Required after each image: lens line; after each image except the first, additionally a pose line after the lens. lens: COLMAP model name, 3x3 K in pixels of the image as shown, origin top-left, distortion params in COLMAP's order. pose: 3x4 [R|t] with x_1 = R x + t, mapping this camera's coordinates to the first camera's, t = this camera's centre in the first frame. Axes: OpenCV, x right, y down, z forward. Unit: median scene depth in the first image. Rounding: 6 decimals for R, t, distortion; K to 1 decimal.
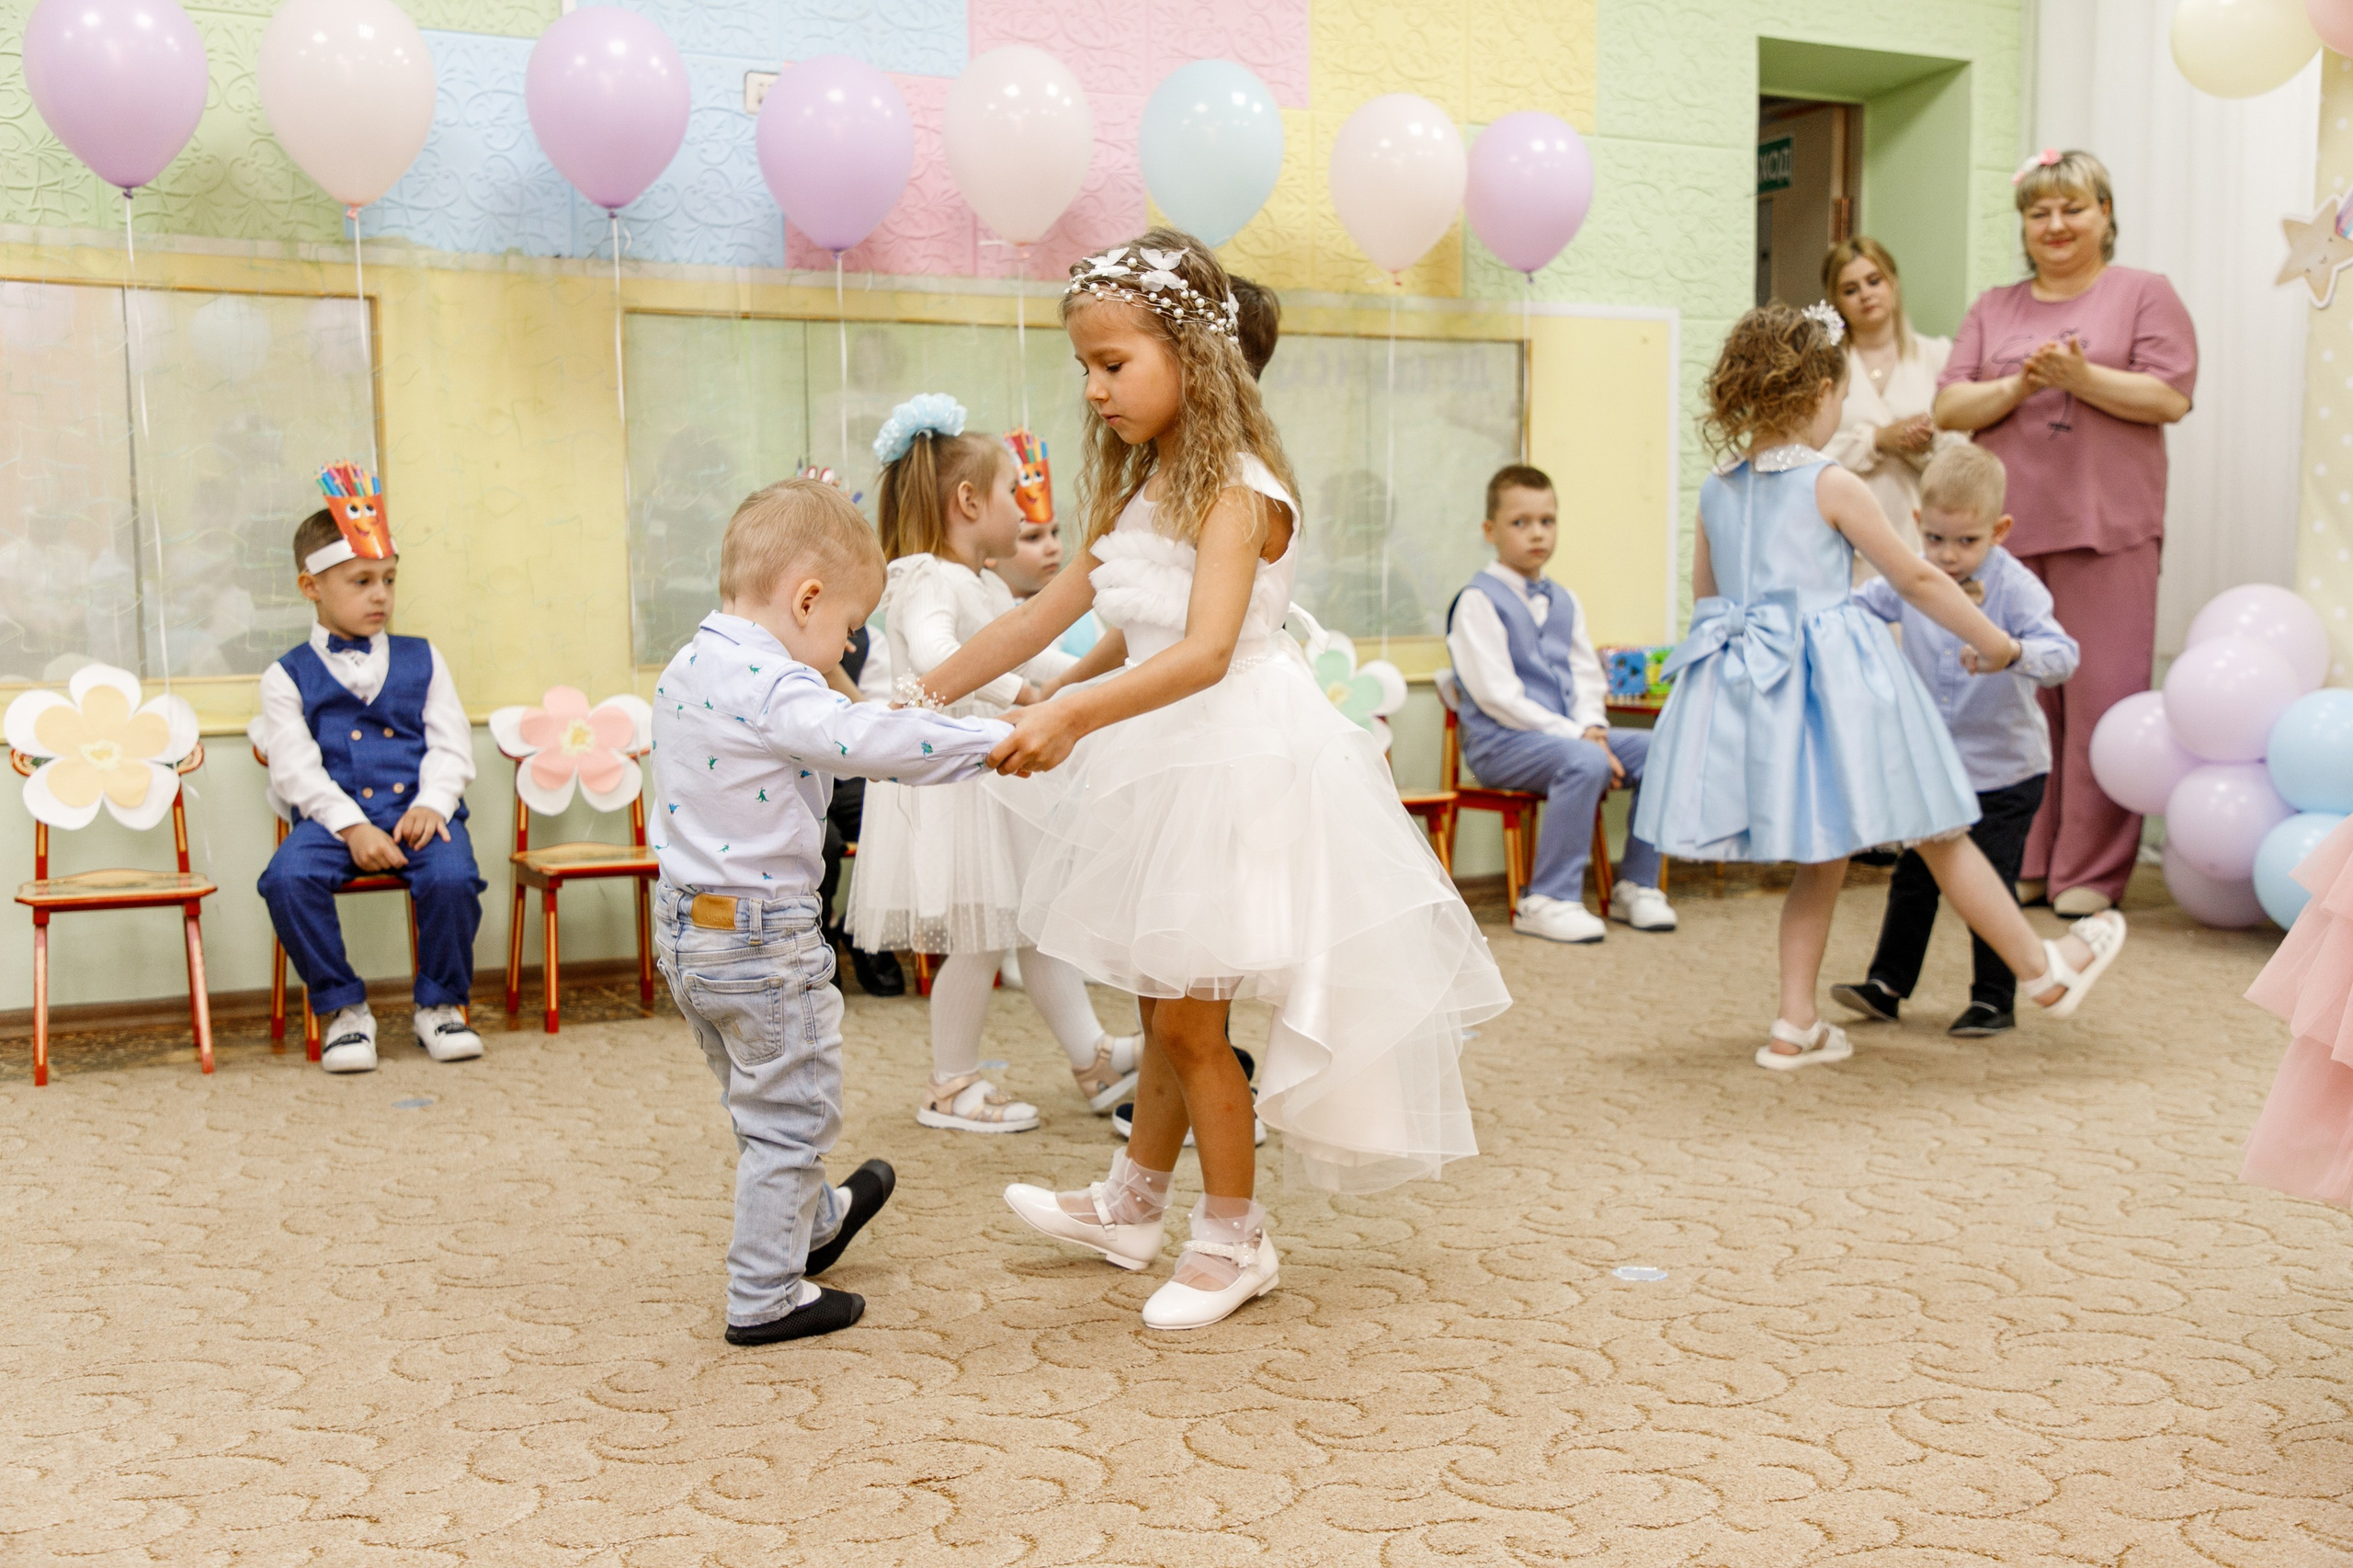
lens RADIAL K [[2559.3, 0, 1176.5], [0, 2559.3, 784.0], [0, 0, 1]] dist [0.038259, -0.037473]
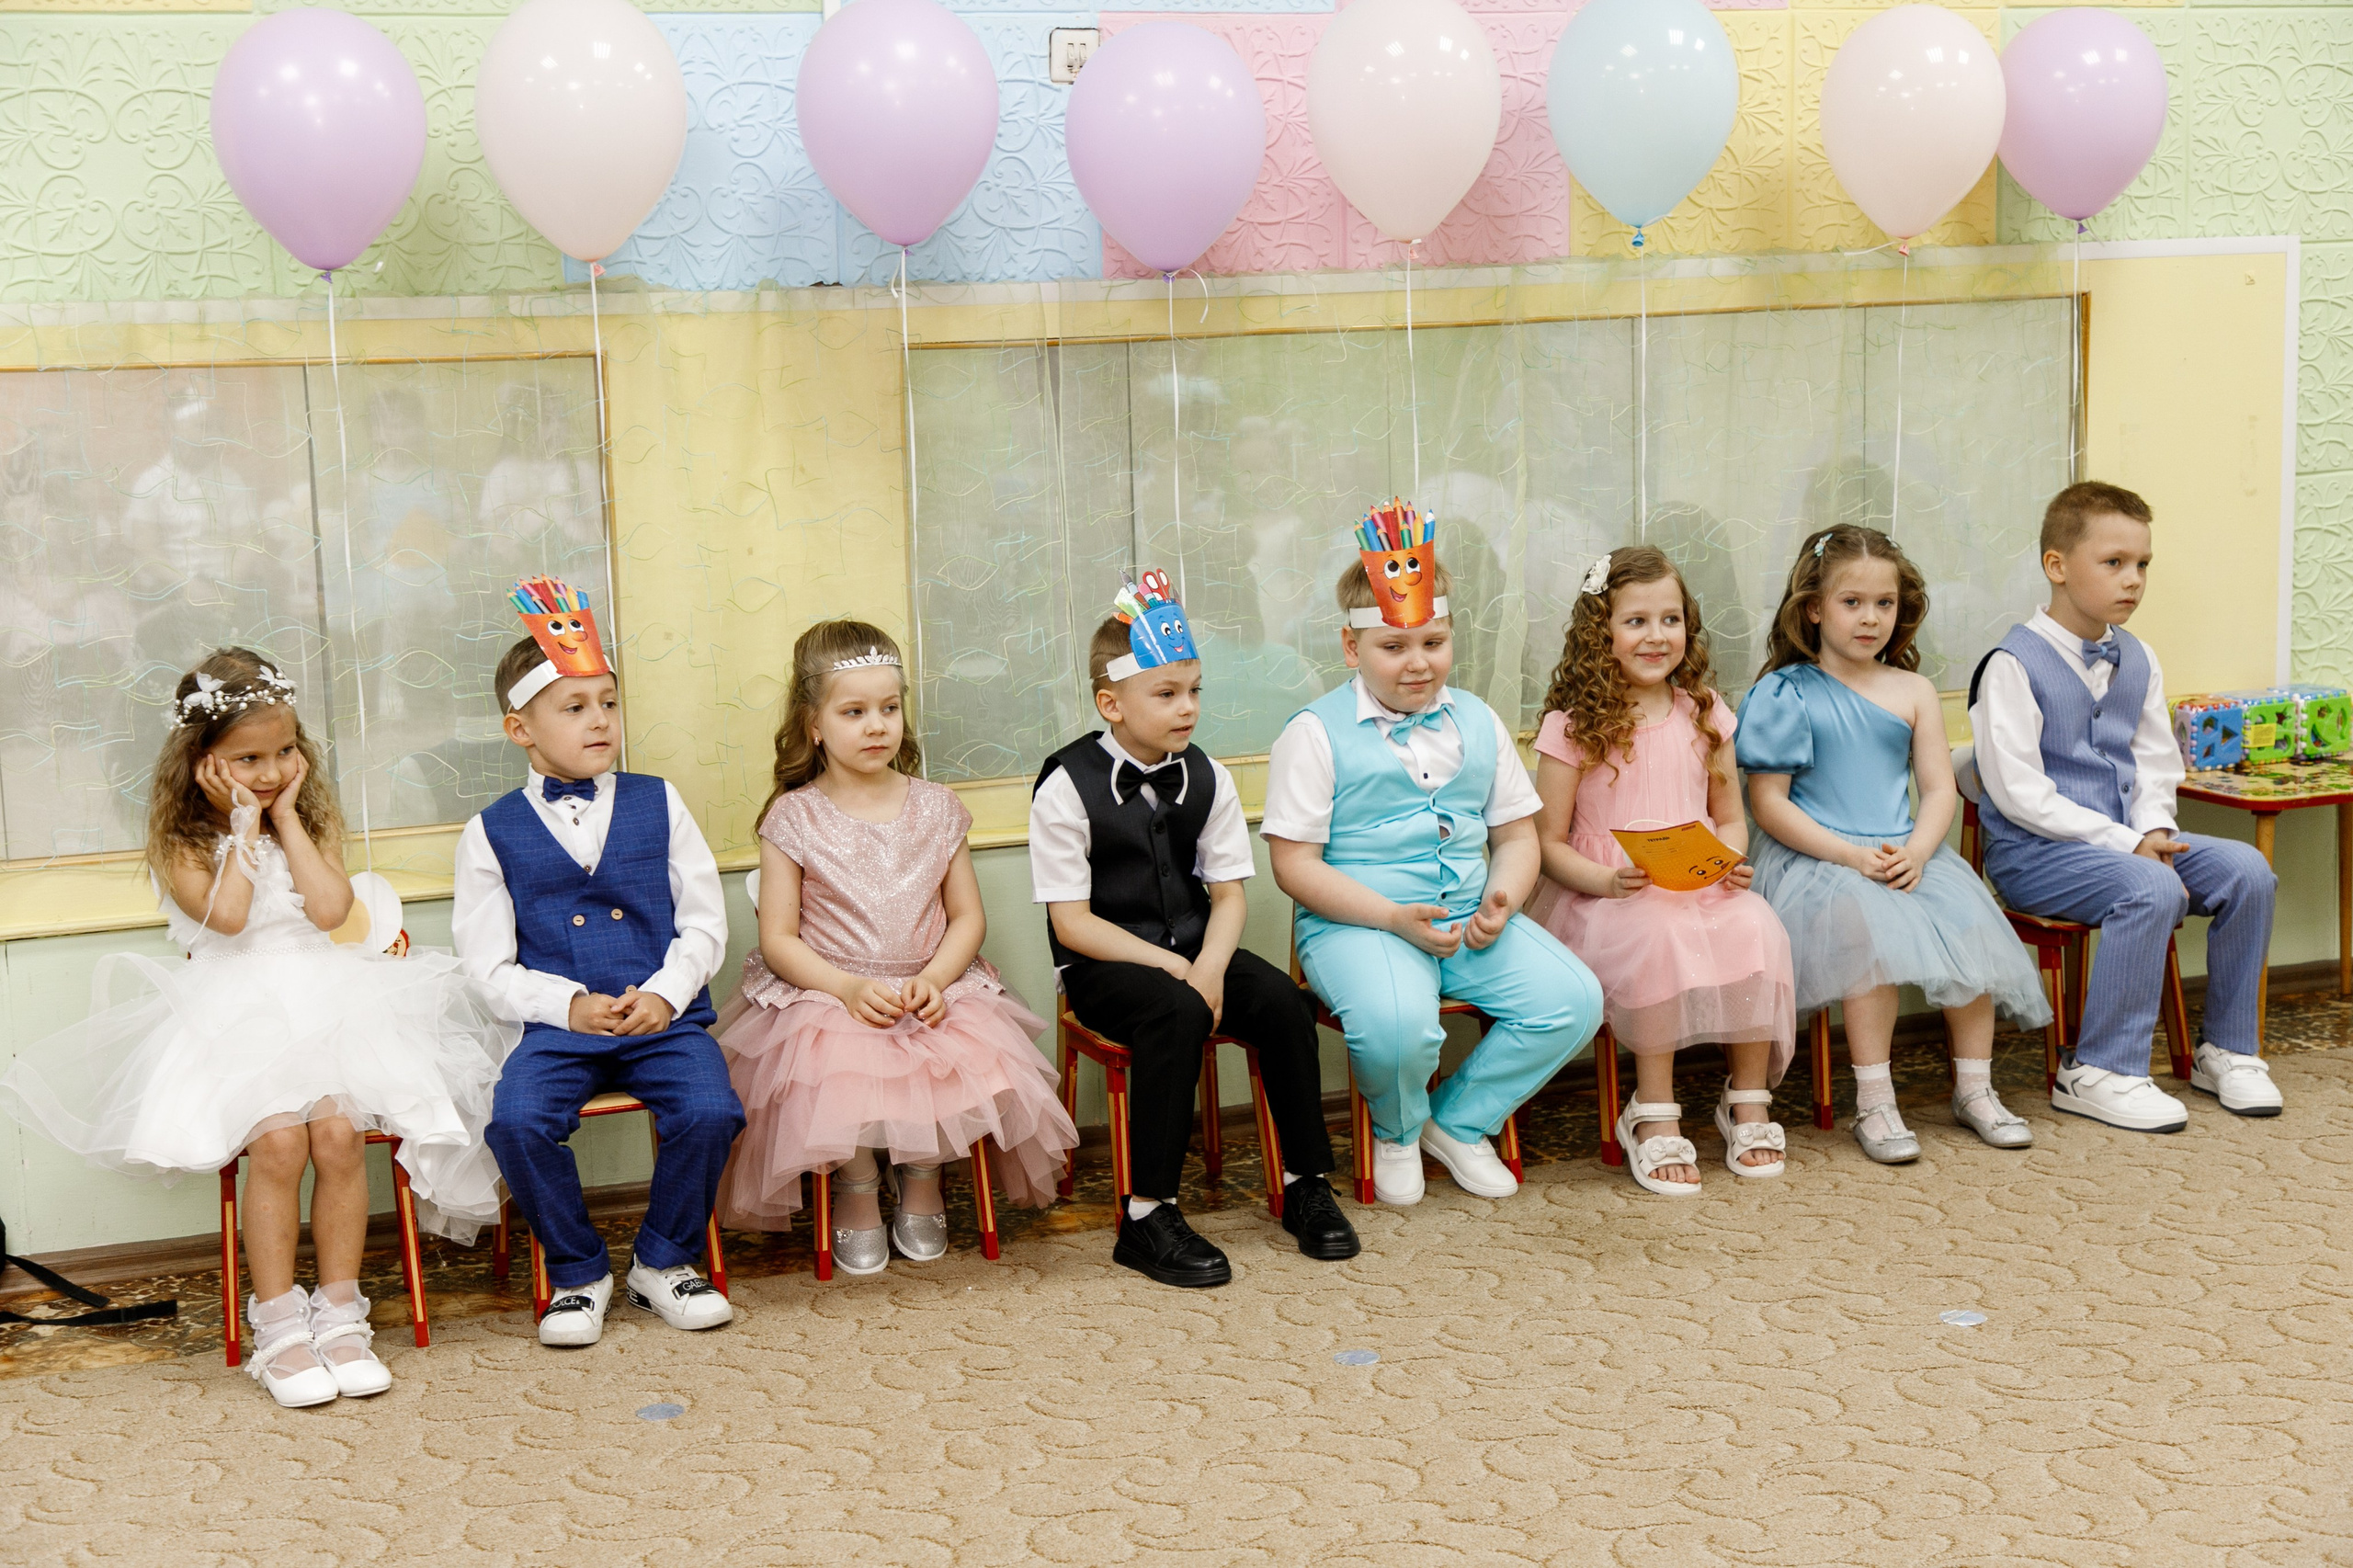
lens RADIAL K [[3436.4, 0, 1176.5], [0, 3436.4, 784.0], [0, 0, 1]] dist [0.108142, -0.290536]
pose [[0.990564, 0.005177, -0.136956, 0.016517], [0.004121, 0.997710, 0.067518, -0.125342], [0.136992, -0.067446, 0.988273, -0.055582]]
